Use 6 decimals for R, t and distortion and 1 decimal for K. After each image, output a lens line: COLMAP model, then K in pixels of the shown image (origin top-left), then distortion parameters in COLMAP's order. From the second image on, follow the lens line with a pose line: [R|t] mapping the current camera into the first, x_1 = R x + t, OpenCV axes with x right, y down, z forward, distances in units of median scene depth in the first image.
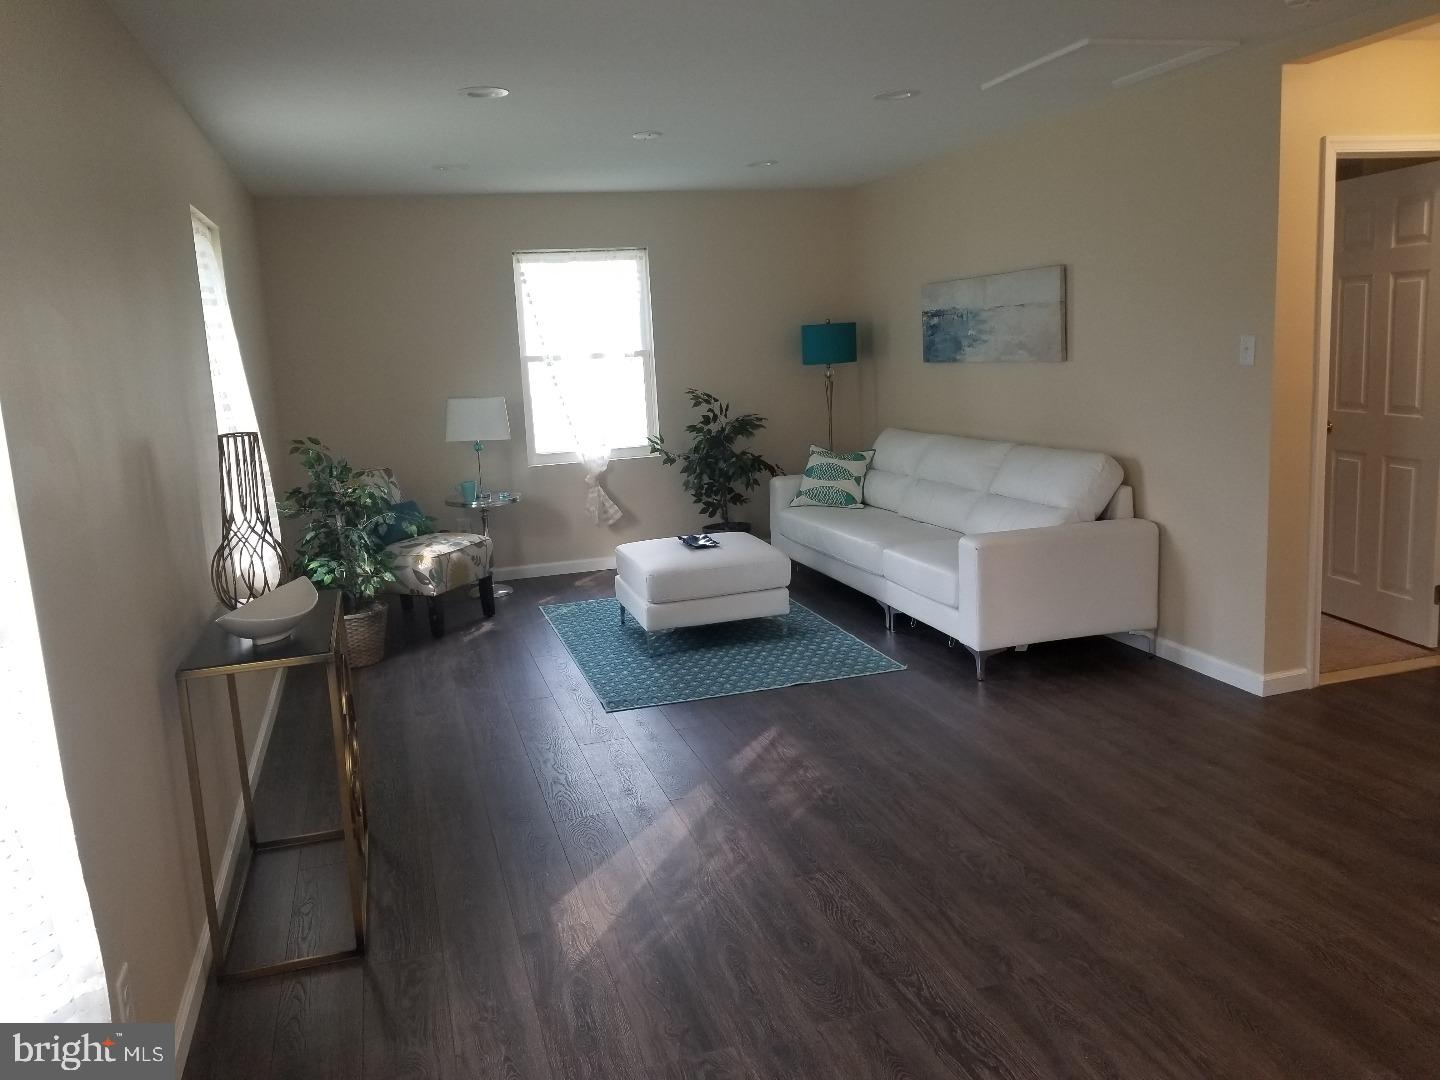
lens RADIAL K [[1133.2, 0, 723.4], [0, 1133.2, 515.3], [0, 0, 1]] dist [0.111496, -0.148117]
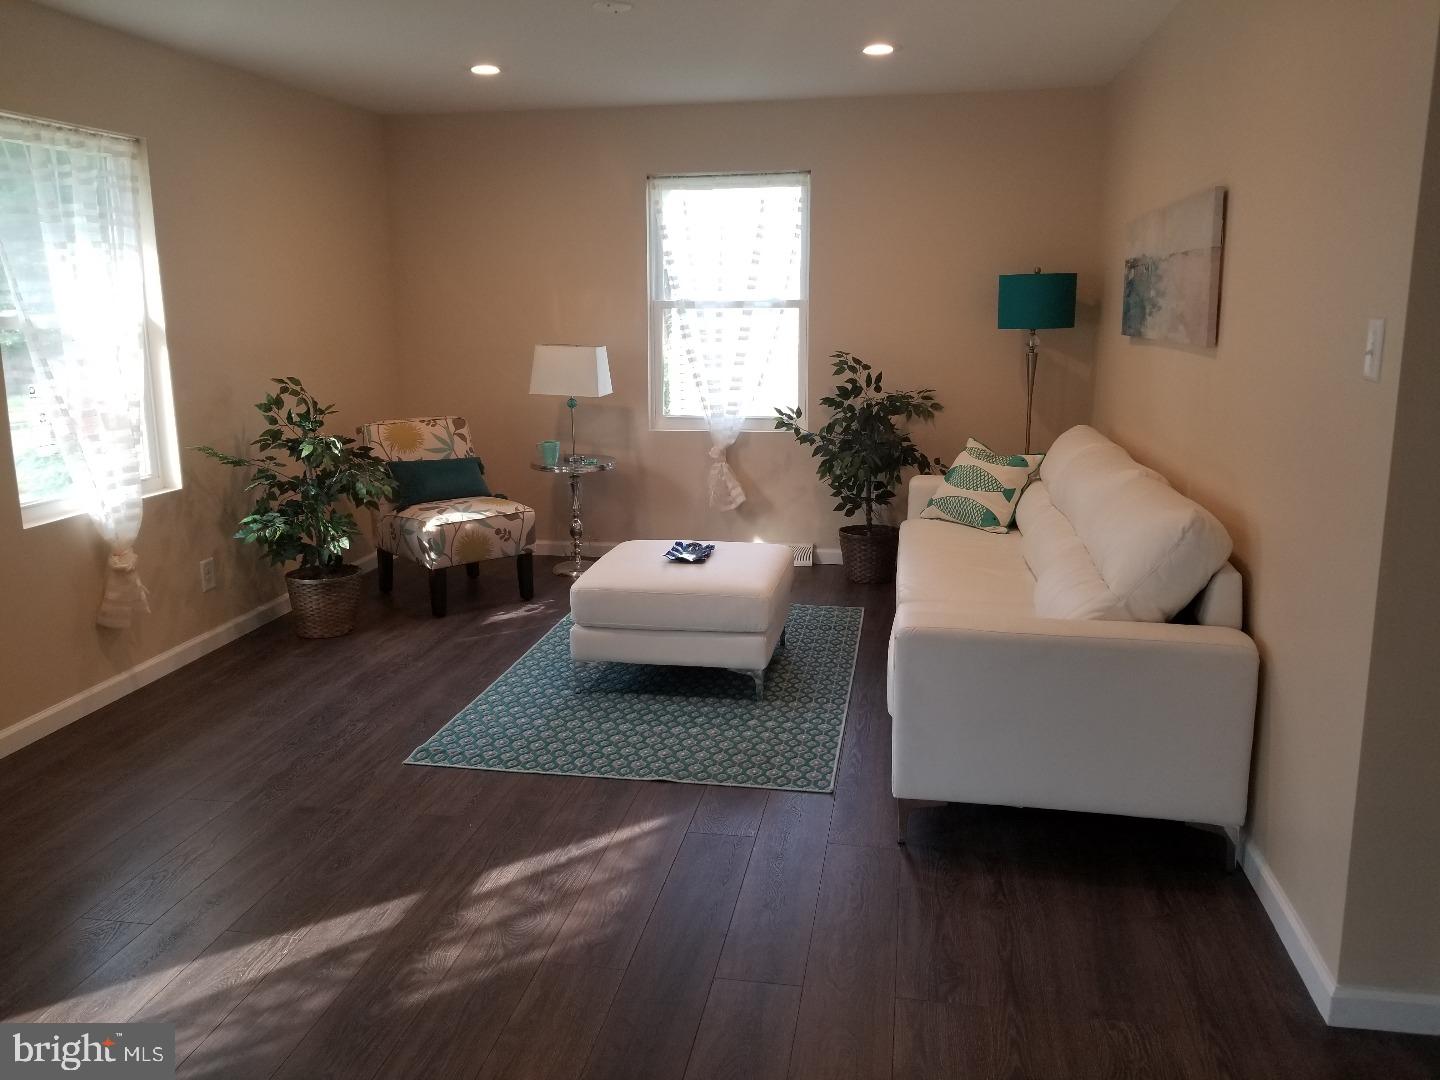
lens RADIAL K [[1141.5, 0, 715.1], [0, 1141.5, 496.3], [0, 0, 1]] dist [0.105541, -0.149090]
pose [[0.886376, 0.123117, -0.446296, 0.287922], [-0.110193, 0.992392, 0.054913, -0.050543], [0.449661, 0.000506, 0.893199, 0.277694]]
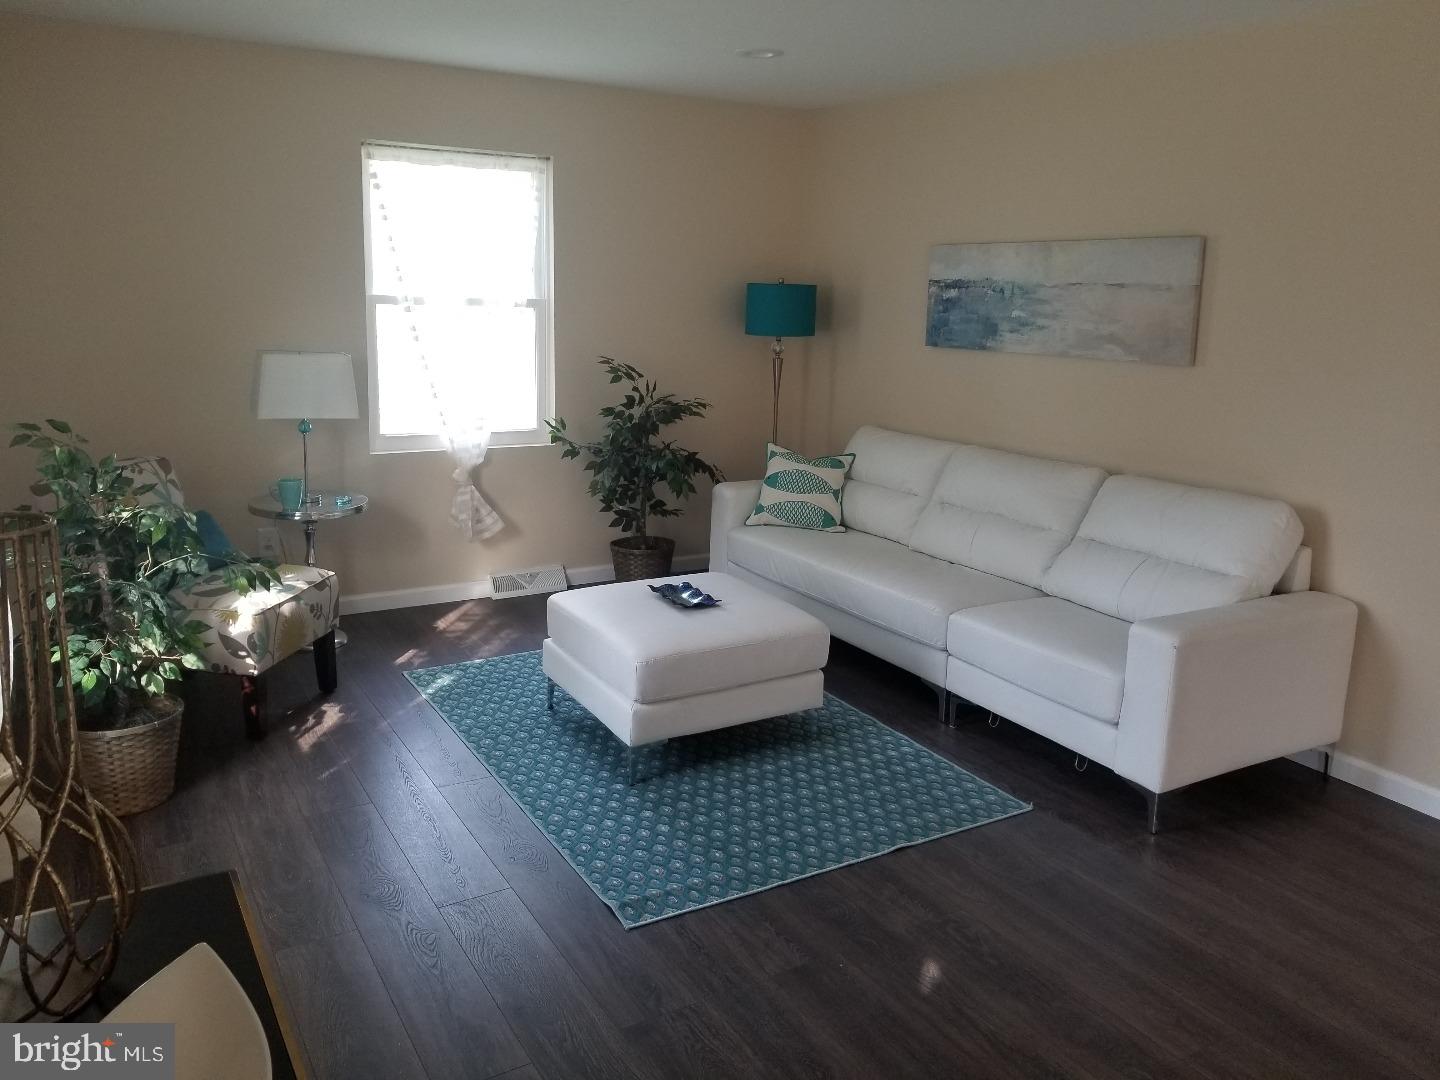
lens RADIAL K [[1125.4, 0, 740.8], [0, 1125.4, 491.5], [0, 0, 1]] dist [0.093961, -0.150796]
pose [[0.965742, 0.032879, 0.257411, -0.142739], [-0.039191, 0.999043, 0.019427, -0.046490], [-0.256526, -0.028850, 0.966107, 0.296175]]
